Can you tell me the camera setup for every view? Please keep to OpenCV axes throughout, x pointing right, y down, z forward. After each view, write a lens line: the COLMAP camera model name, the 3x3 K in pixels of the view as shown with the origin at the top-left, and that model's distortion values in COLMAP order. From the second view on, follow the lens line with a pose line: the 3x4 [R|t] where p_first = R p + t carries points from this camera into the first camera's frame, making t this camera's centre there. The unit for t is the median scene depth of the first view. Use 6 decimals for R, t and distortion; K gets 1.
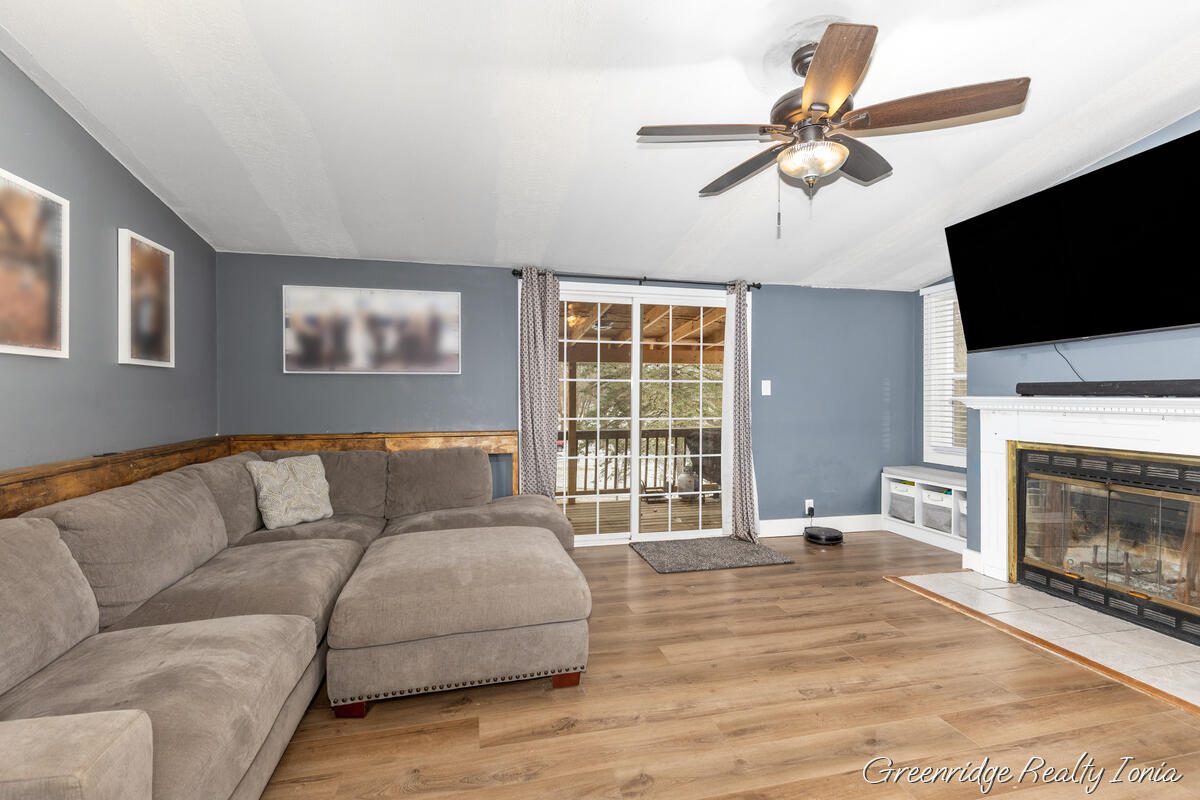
lens RADIAL K [[552.0, 0, 605.0], [0, 552.0, 397.4], [0, 0, 1]] dist [0.001520, 0.000351]
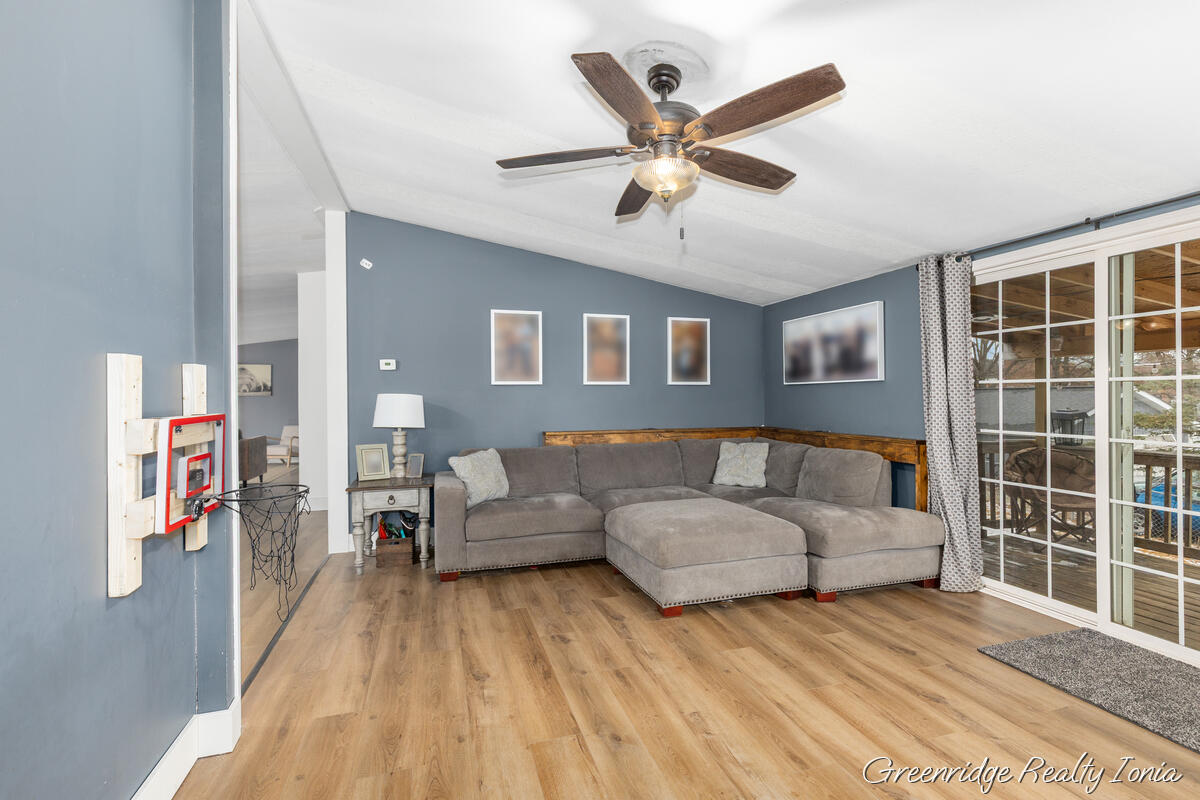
lens RADIAL K [[538.6, 0, 605.8], [0, 538.6, 398.7], [0, 0, 1]] dist [0.000706, -0.000059]
pose [[0.075440, 0.002664, -0.997147, 0.816016], [-0.001137, 0.999996, 0.002585, -0.011697], [0.997150, 0.000938, 0.075443, 0.492161]]
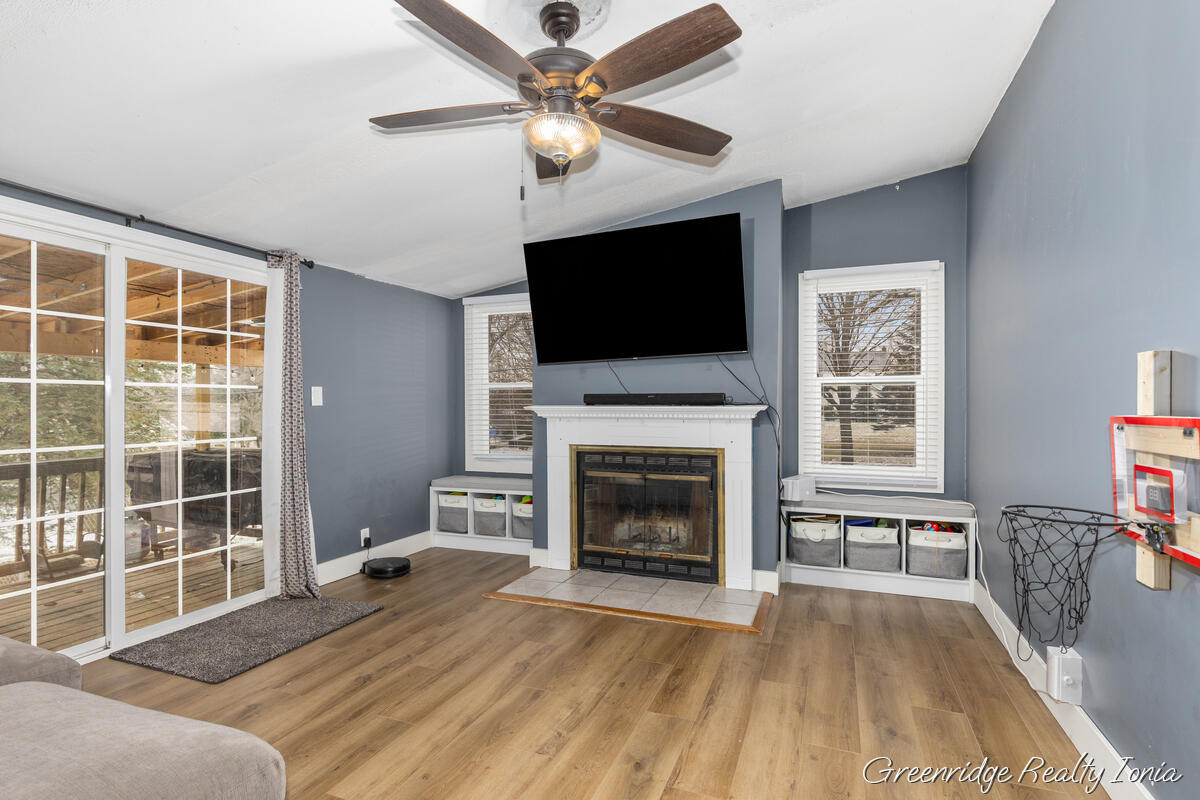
lens RADIAL K [[586.6, 0, 606.8], [0, 586.6, 406.8], [0, 0, 1]] dist [-0.002628, -0.000258]
pose [[0.575344, -0.008165, 0.817870, -0.206231], [0.006252, 0.999965, 0.005585, -0.005452], [-0.817887, 0.001900, 0.575375, 0.248600]]
